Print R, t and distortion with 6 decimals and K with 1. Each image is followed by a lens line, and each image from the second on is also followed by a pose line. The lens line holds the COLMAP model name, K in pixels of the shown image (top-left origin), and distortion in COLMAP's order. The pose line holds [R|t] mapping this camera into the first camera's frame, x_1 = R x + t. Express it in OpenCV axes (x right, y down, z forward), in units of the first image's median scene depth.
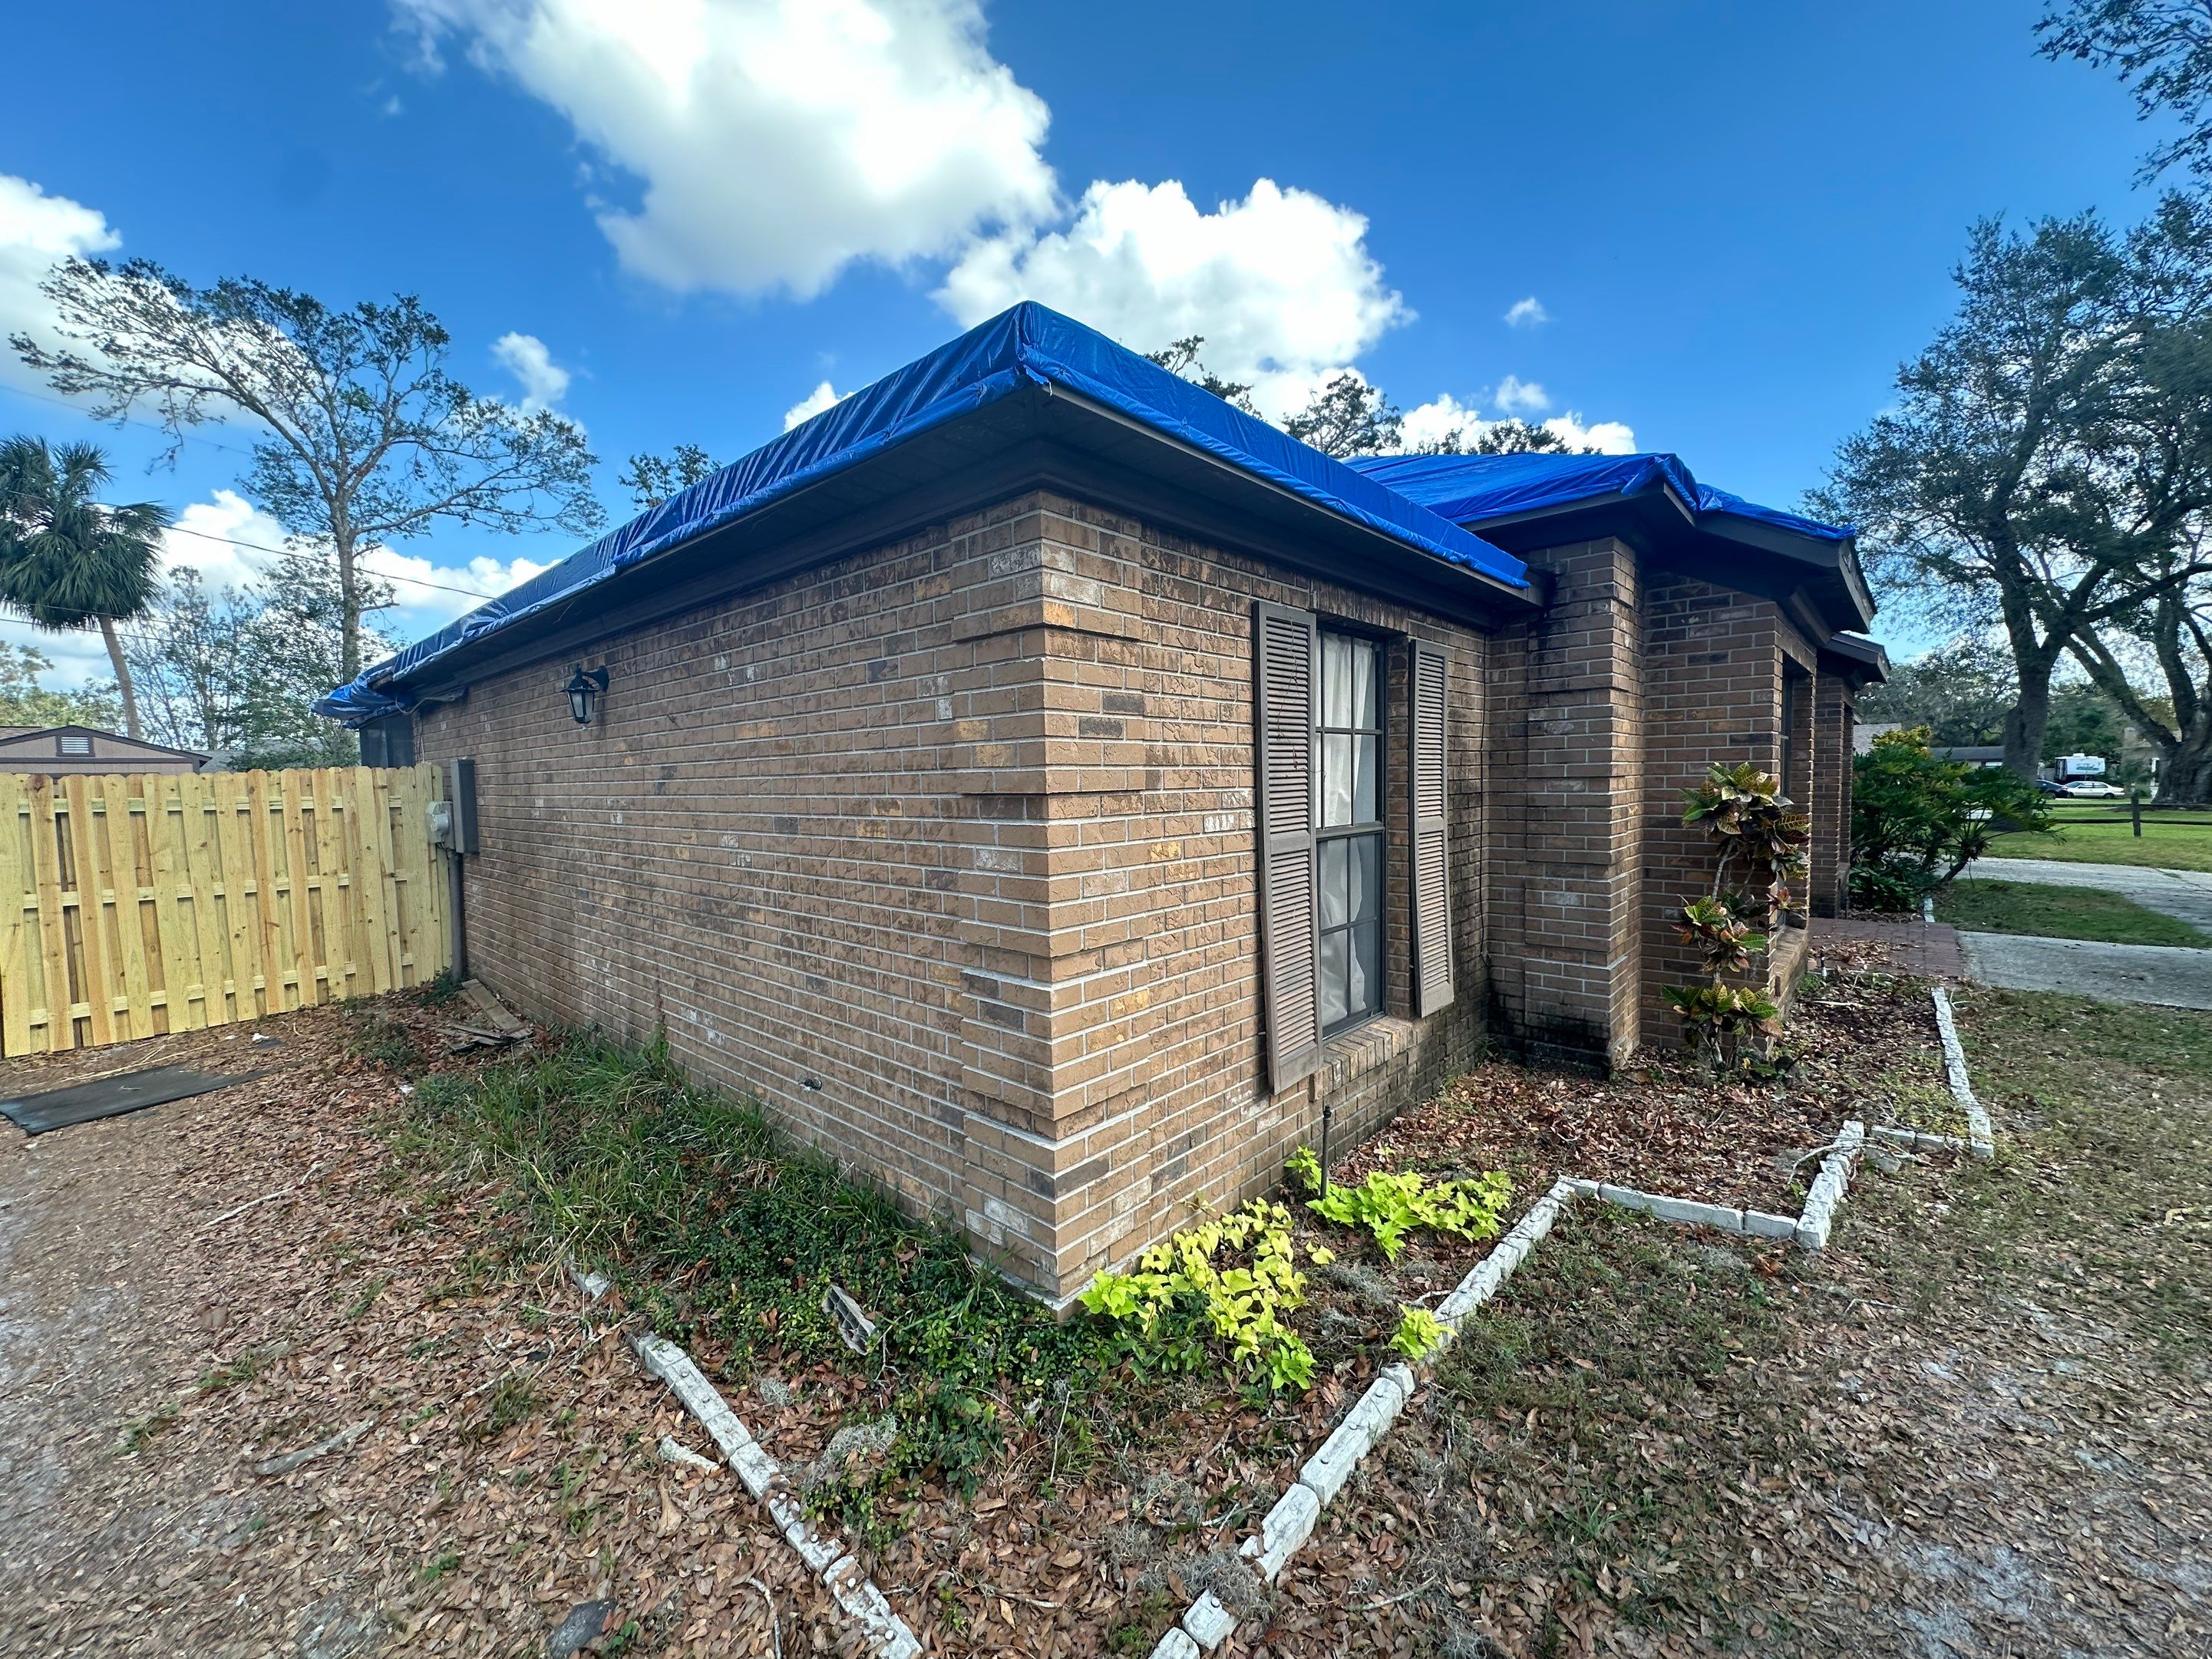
lens RADIAL K [[877.6, 0, 1109.3], [0, 877.6, 834.3], [0, 0, 1]] dist [-0.000274, -0.000046]
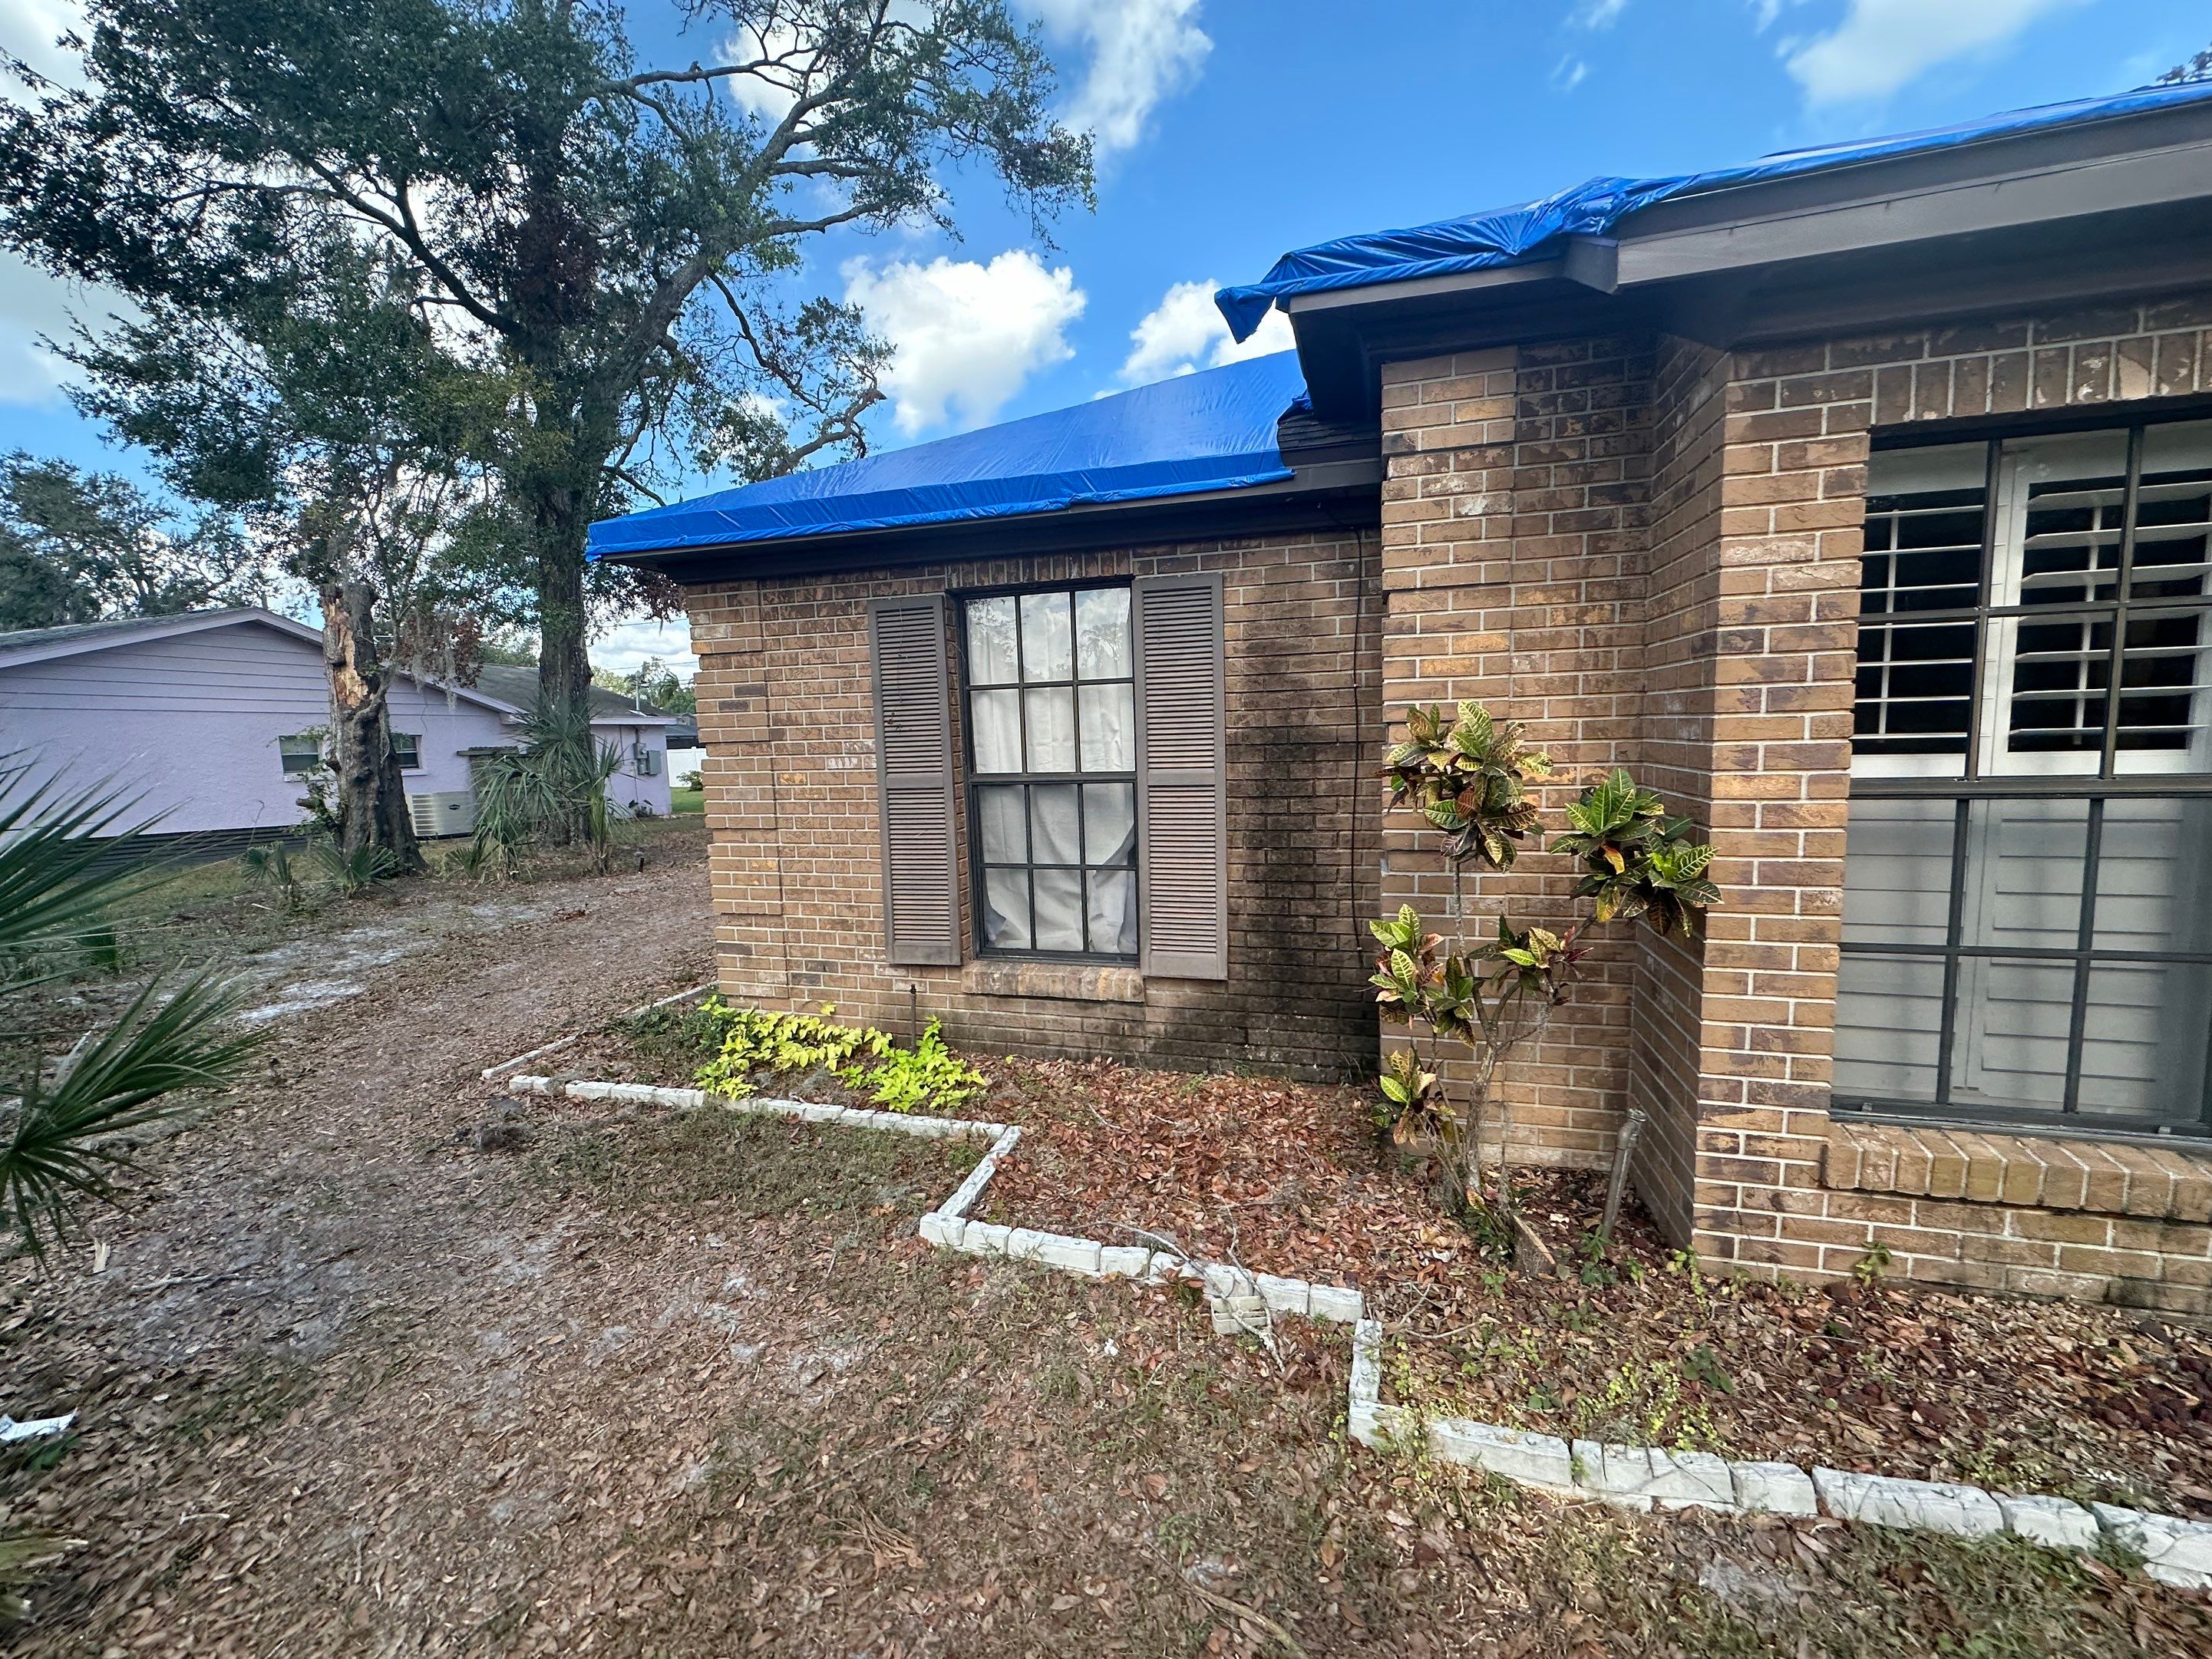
lens RADIAL K [[877.6, 0, 1111.3], [0, 877.6, 827.3], [0, 0, 1]] dist [-0.000274, -0.000046]
pose [[0.449090, 0.105672, -0.887216, 1.756896], [-0.037419, 0.994335, 0.099489, -0.073524], [0.892703, -0.011481, 0.450500, 0.793545]]
